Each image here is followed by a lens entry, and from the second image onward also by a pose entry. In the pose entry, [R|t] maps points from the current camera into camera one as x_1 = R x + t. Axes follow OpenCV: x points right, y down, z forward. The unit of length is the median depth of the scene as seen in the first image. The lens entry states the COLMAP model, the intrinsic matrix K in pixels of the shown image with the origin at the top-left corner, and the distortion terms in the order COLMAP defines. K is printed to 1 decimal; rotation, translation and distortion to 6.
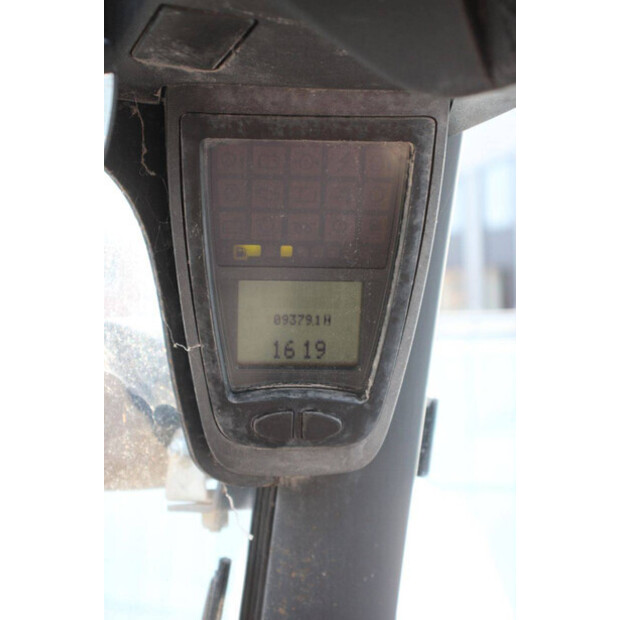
lens RADIAL K [[1488.1, 0, 310.0], [0, 1488.1, 310.0], [0, 0, 1]] dist [0.316783, -0.368725]
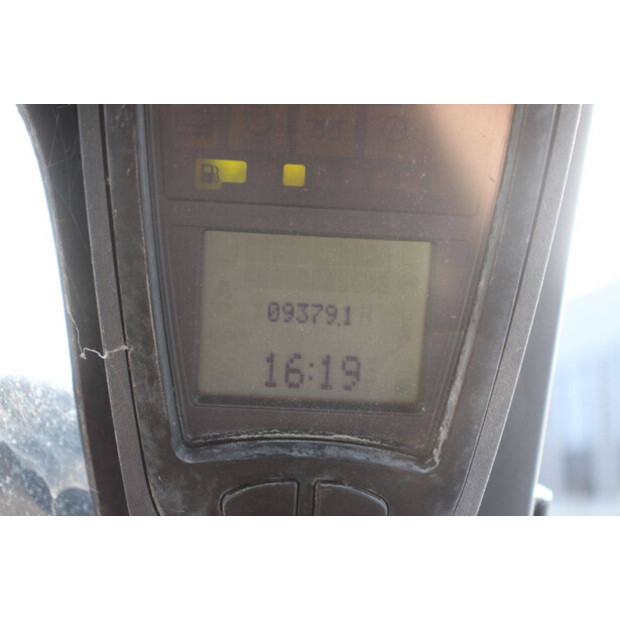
lens RADIAL K [[1488.1, 0, 310.0], [0, 1488.1, 310.0], [0, 0, 1]] dist [0.316783, -0.368725]
pose [[0.999421, 0.029377, -0.017172, 0.000635], [-0.031566, 0.988868, -0.145411, 0.084680], [0.012709, 0.145869, 0.989222, 0.460904]]
